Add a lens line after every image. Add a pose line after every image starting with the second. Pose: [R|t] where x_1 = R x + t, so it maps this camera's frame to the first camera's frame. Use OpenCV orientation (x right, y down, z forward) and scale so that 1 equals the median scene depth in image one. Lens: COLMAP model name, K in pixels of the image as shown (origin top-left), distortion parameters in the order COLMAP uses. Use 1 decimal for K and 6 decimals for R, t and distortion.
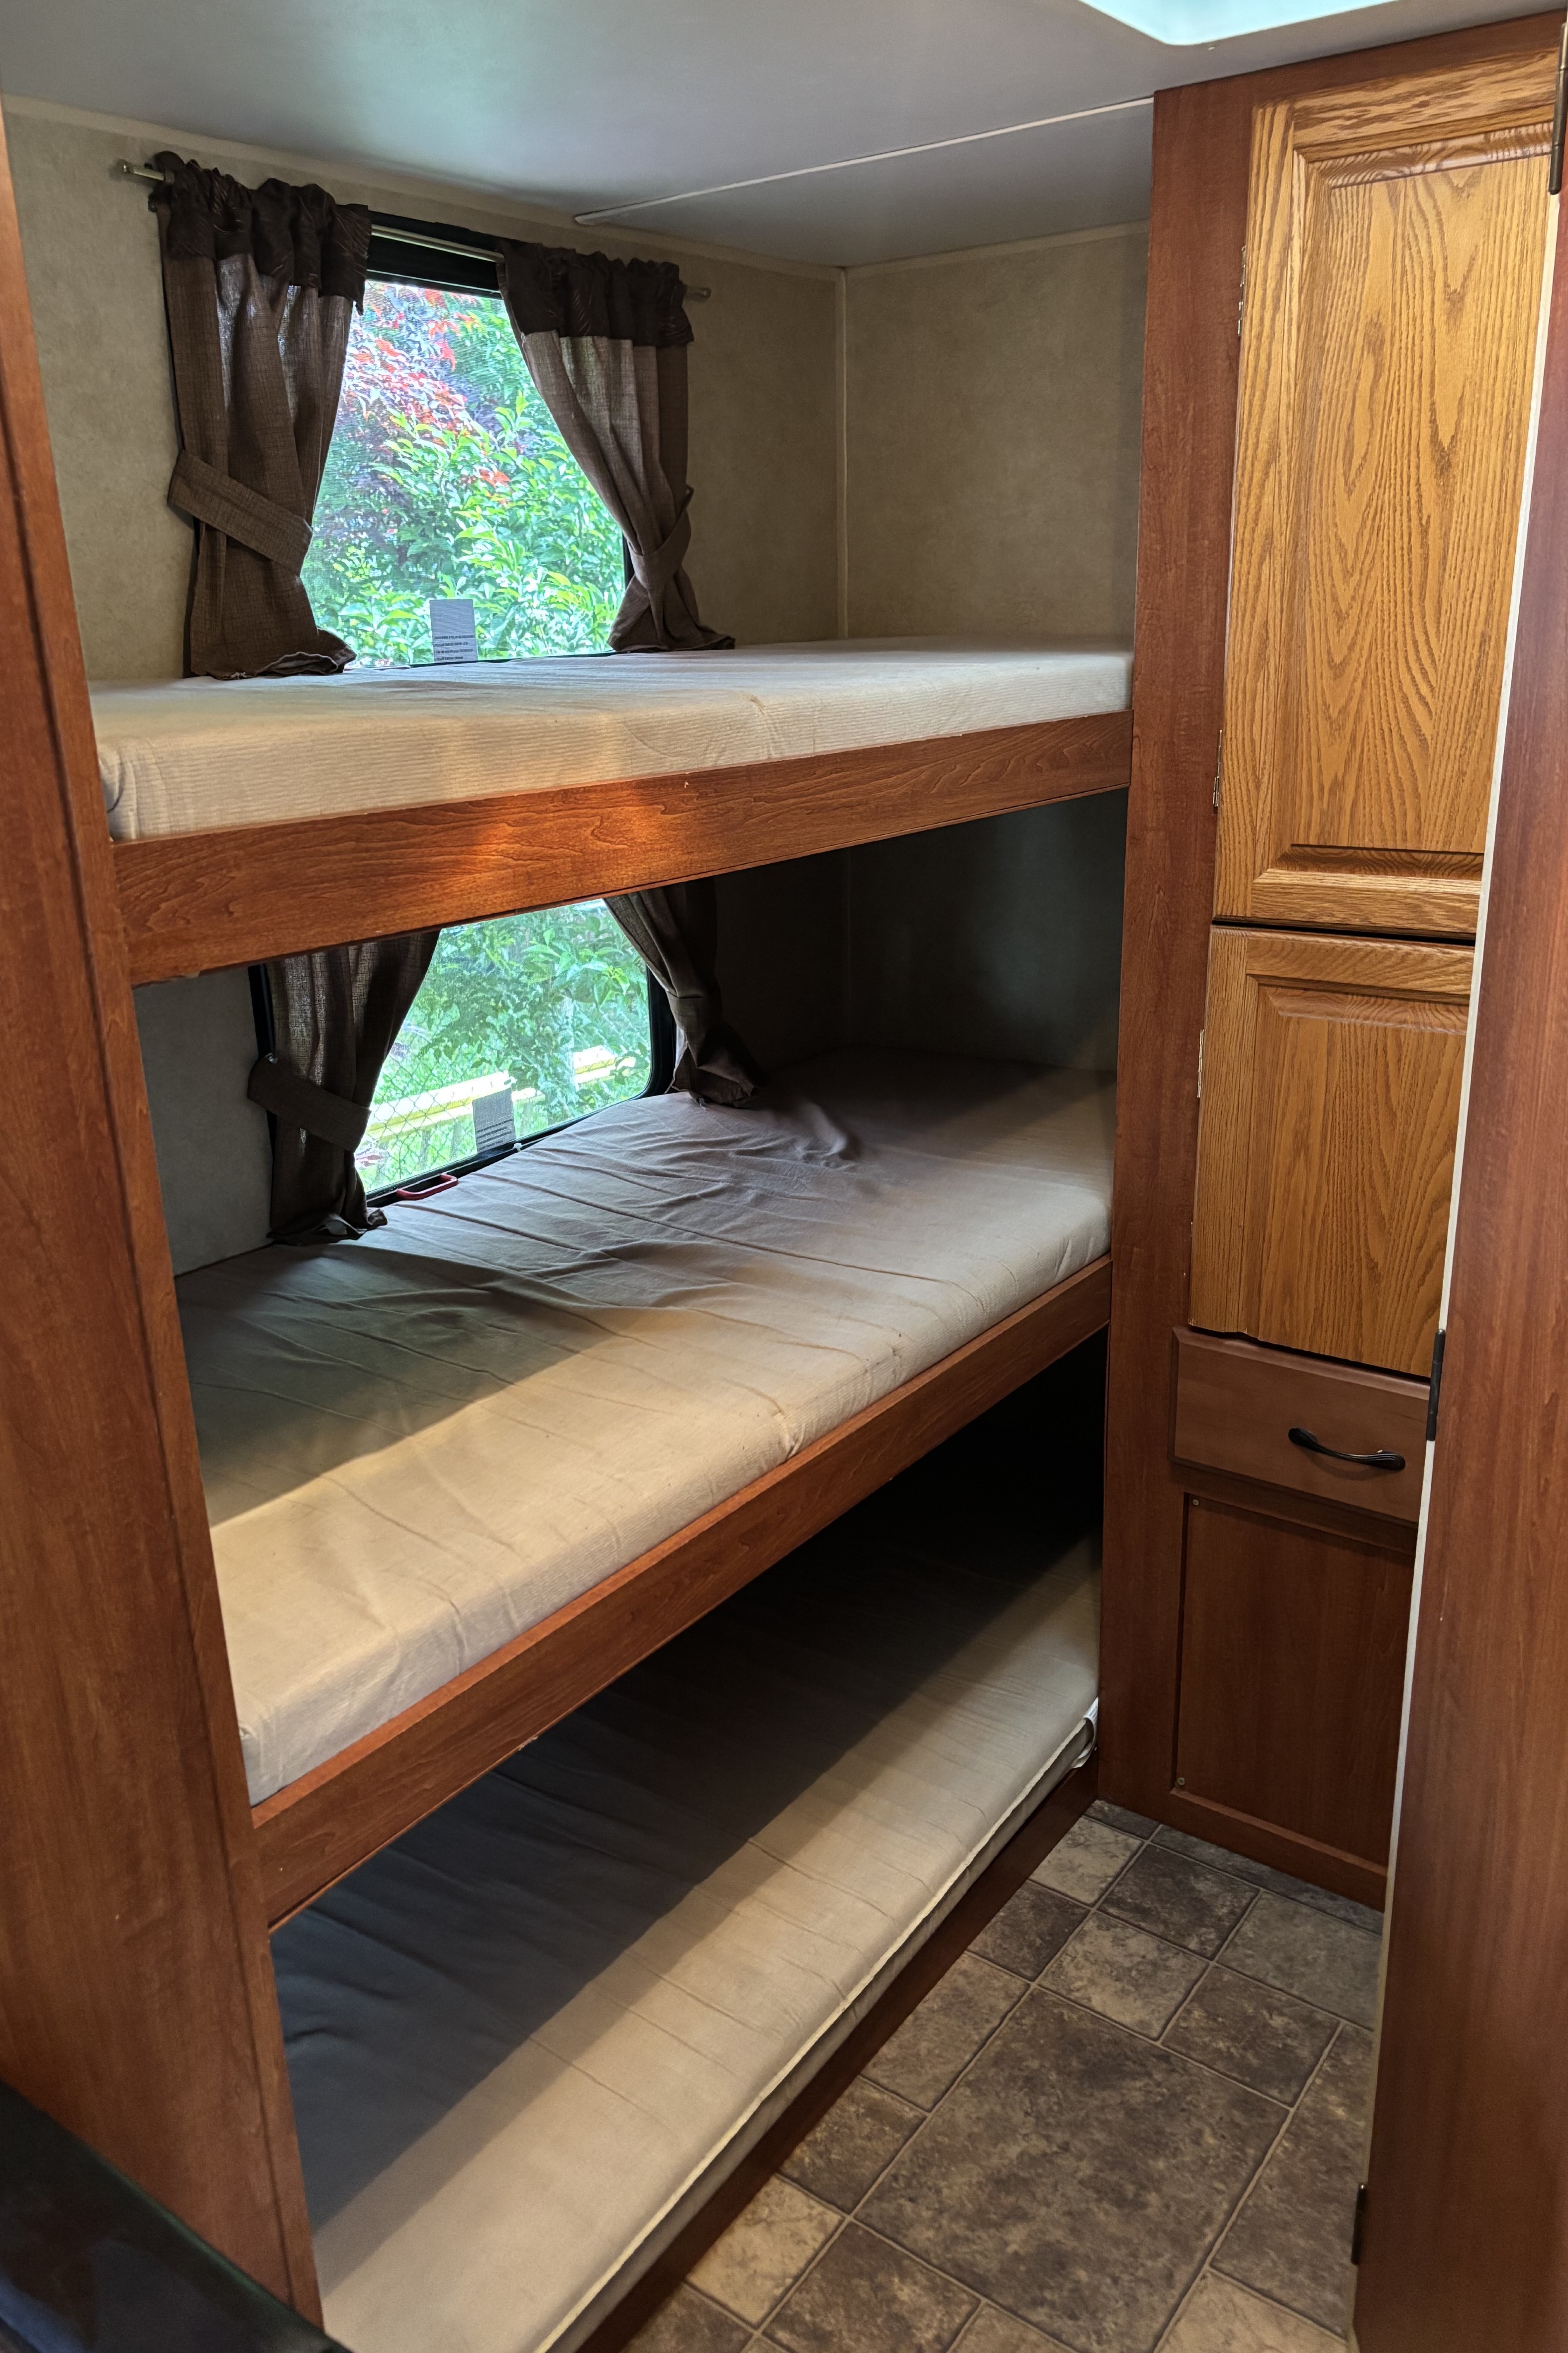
lens RADIAL K [[1785.6, 0, 784.8], [0, 1785.6, 1172.4], [0, 0, 1]] dist [0.023565, -0.017731]
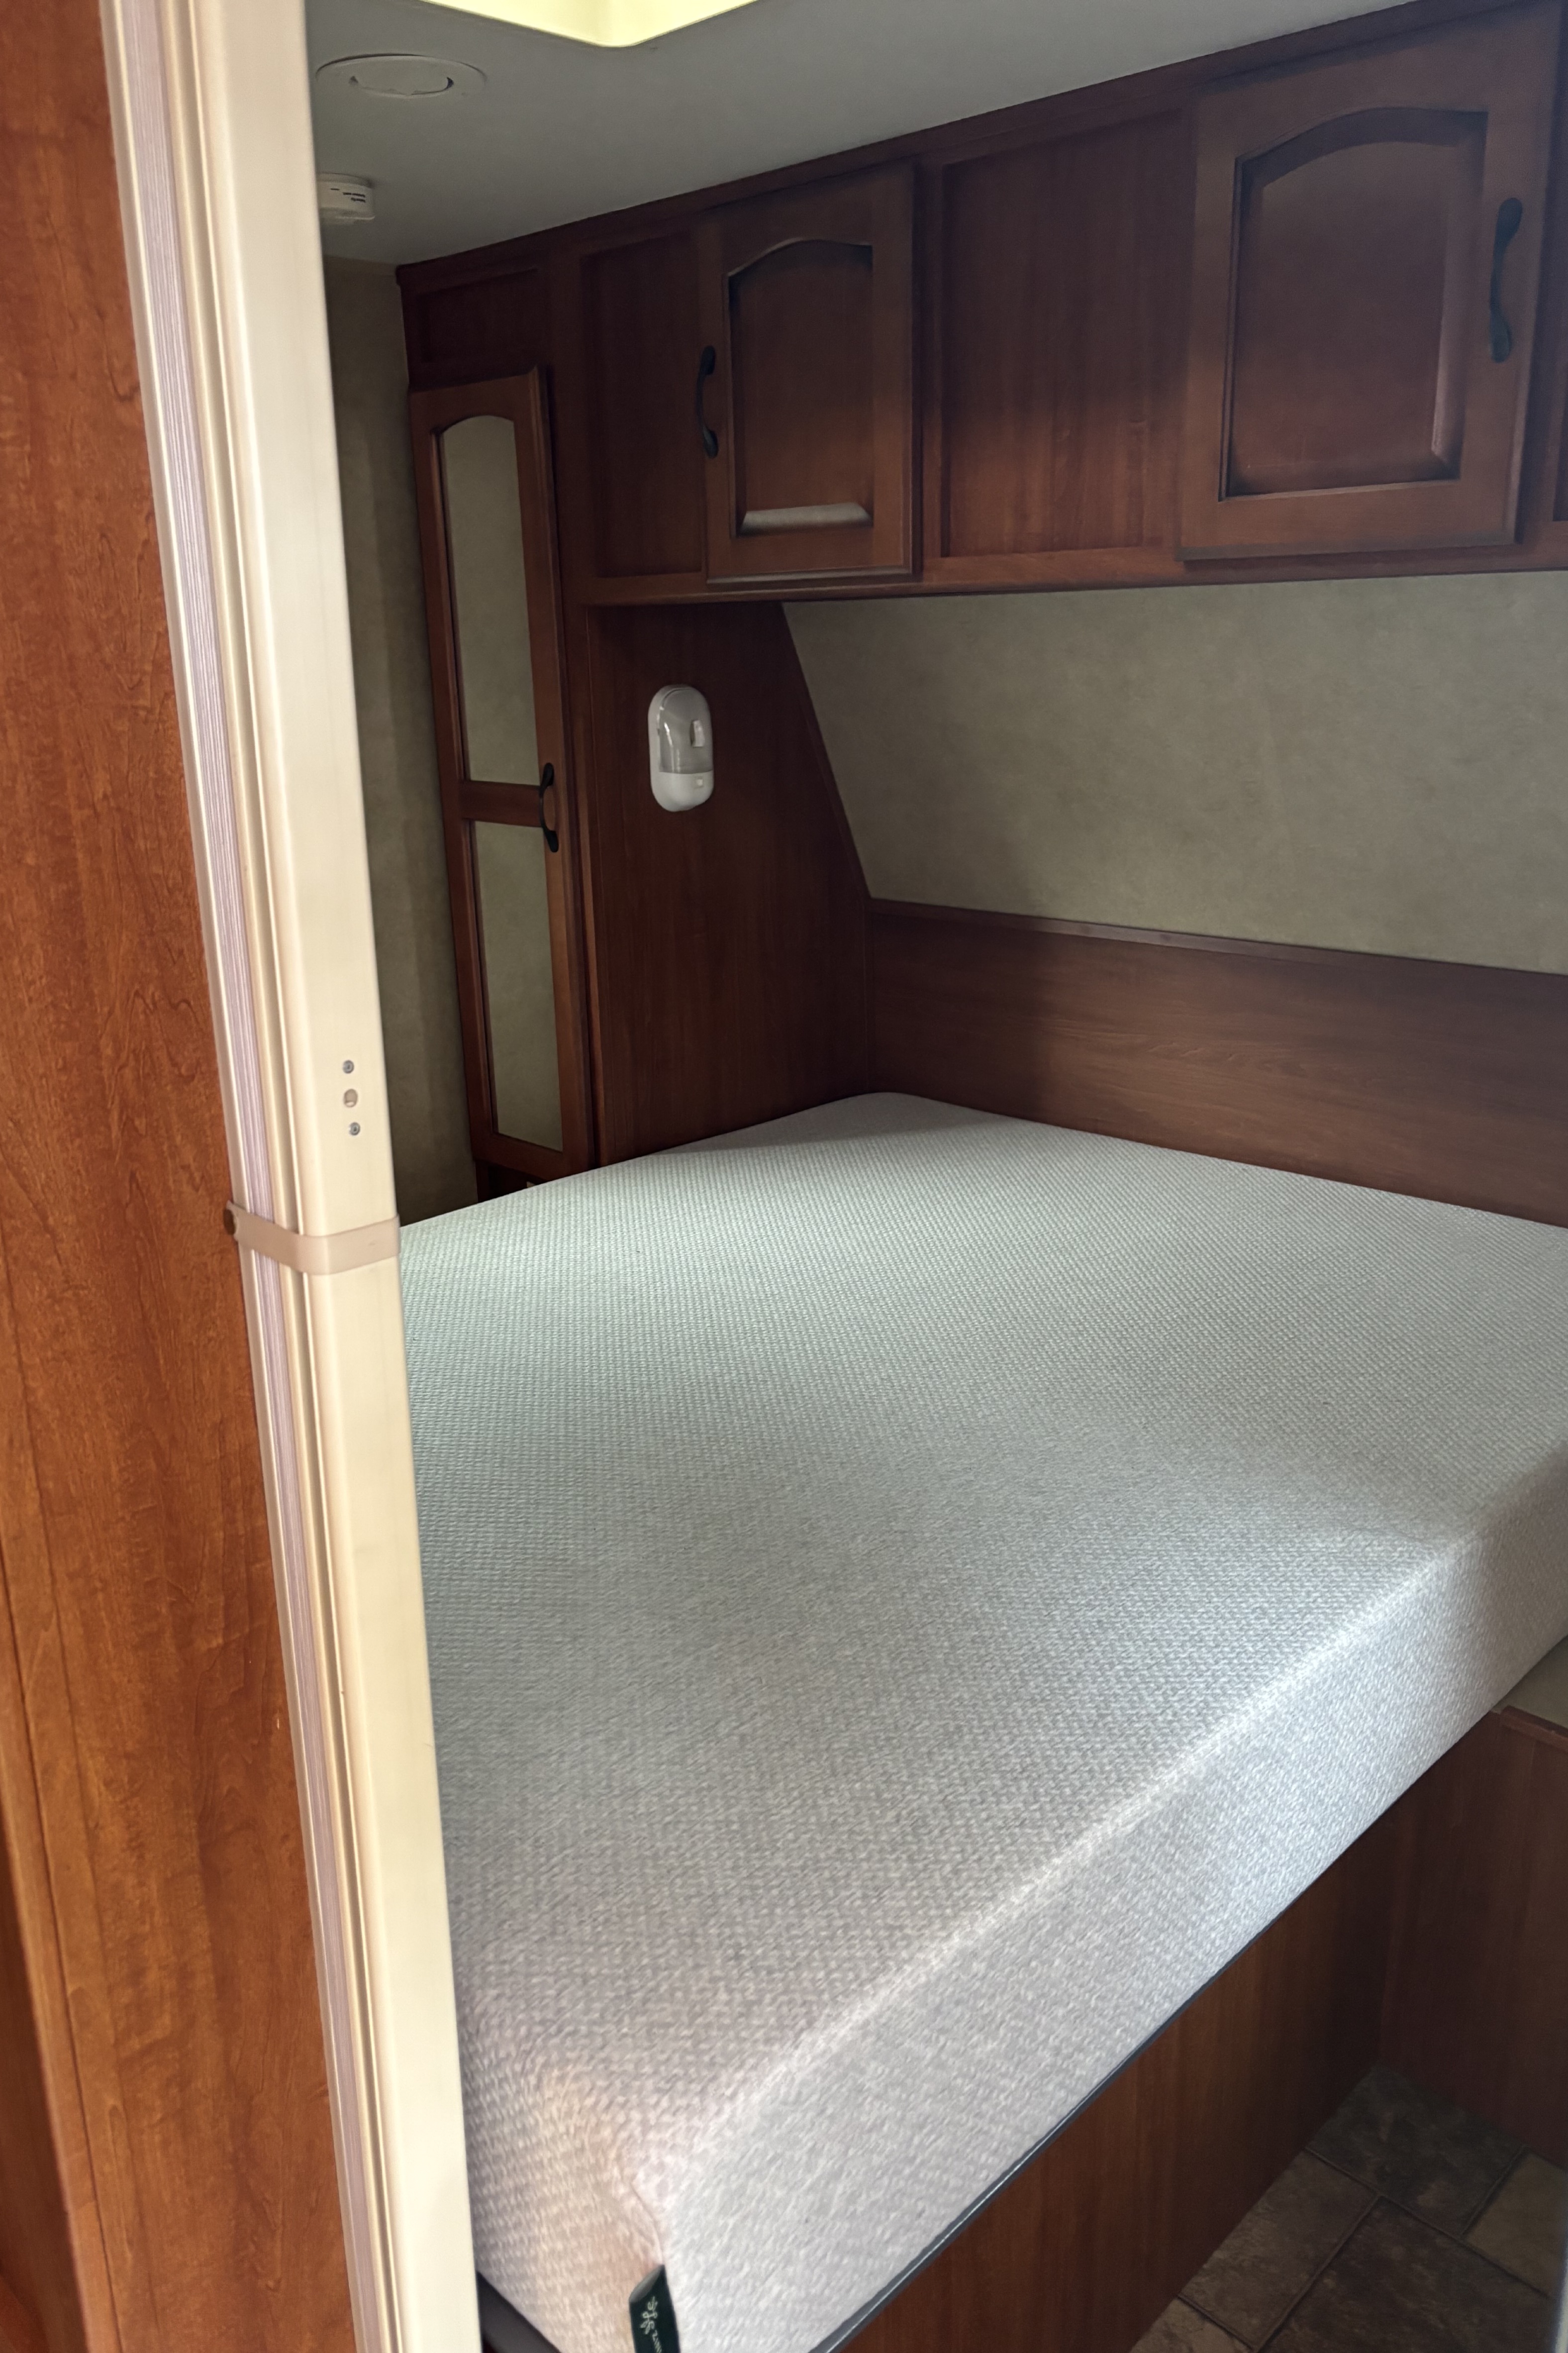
lens RADIAL K [[1785.6, 0, 784.3], [0, 1785.6, 1178.9], [0, 0, 1]] dist [0.023565, -0.017731]
pose [[0.987775, 0.056296, -0.145367, 0.052963], [-0.058117, 0.998275, -0.008303, -0.009273], [0.144649, 0.016650, 0.989343, 0.190099]]
